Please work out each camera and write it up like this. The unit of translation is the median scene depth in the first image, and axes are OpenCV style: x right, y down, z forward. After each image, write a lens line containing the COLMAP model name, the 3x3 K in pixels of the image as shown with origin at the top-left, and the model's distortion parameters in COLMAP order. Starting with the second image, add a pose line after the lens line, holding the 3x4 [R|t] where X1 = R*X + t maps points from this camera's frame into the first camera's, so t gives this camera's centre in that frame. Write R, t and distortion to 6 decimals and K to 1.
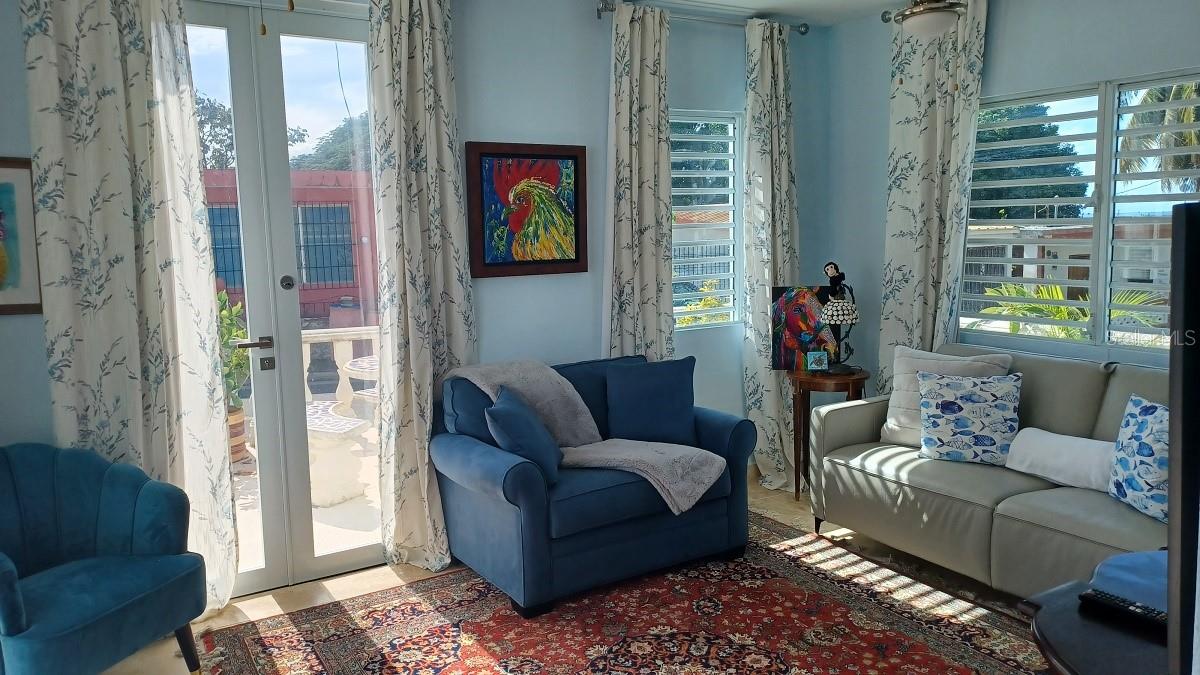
lens RADIAL K [[893.4, 0, 581.9], [0, 893.4, 345.0], [0, 0, 1]] dist [0.036932, -0.004316]
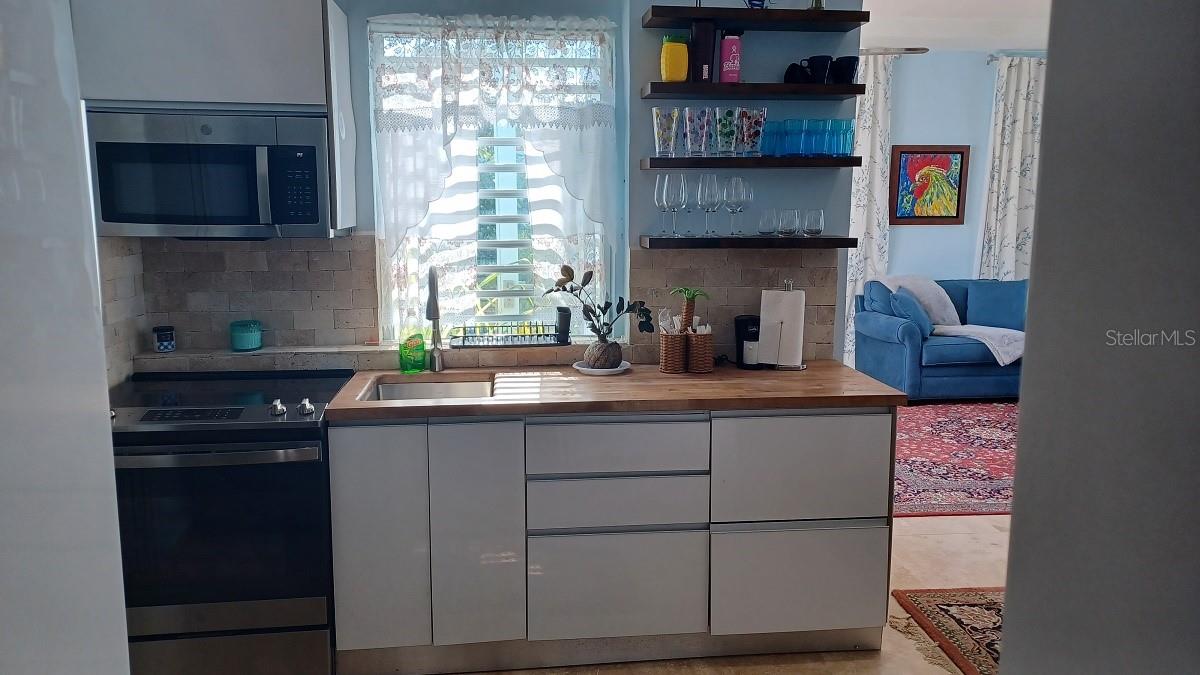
lens RADIAL K [[893.4, 0, 581.9], [0, 893.4, 345.0], [0, 0, 1]] dist [0.036932, -0.004316]
pose [[0.900873, 0.088867, -0.424889, 0.098366], [-0.078892, 0.996037, 0.041054, 0.127358], [0.426853, -0.003464, 0.904314, -0.788950]]
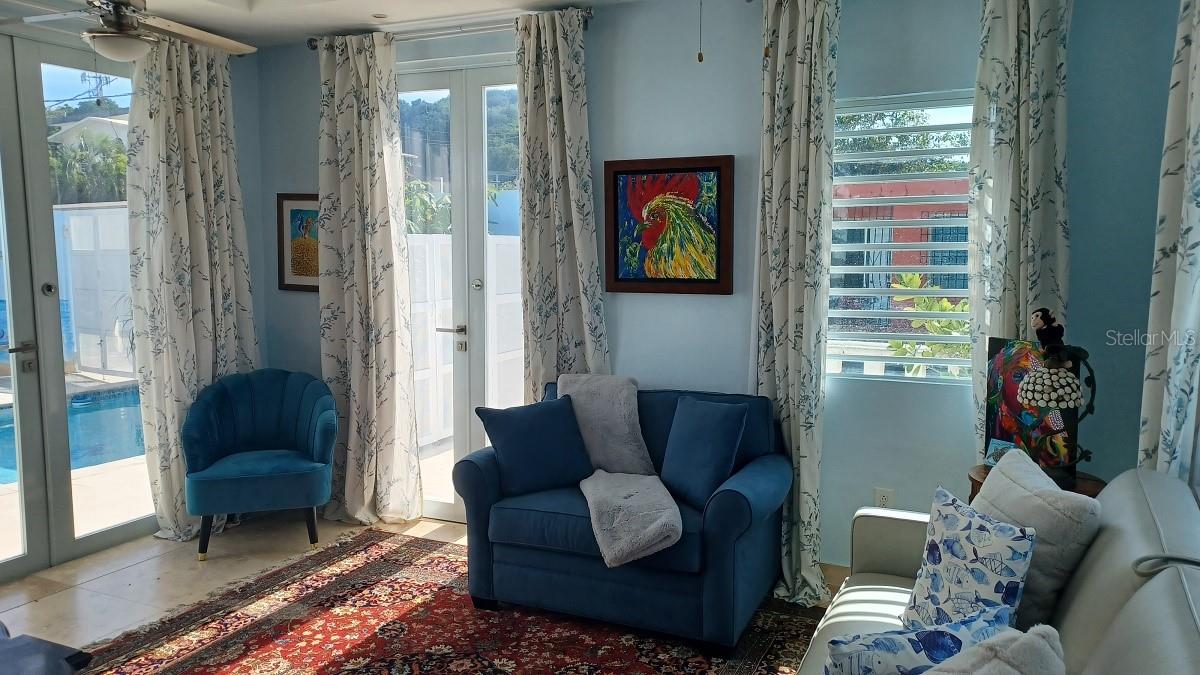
lens RADIAL K [[890.0, 0, 600.0], [0, 890.0, 337.5], [0, 0, 1]] dist [0.086058, -0.001017]
pose [[0.525030, 0.112863, -0.843567, 0.736354], [-0.119538, 0.991122, 0.058205, -0.079633], [0.842647, 0.070279, 0.533860, 0.434775]]
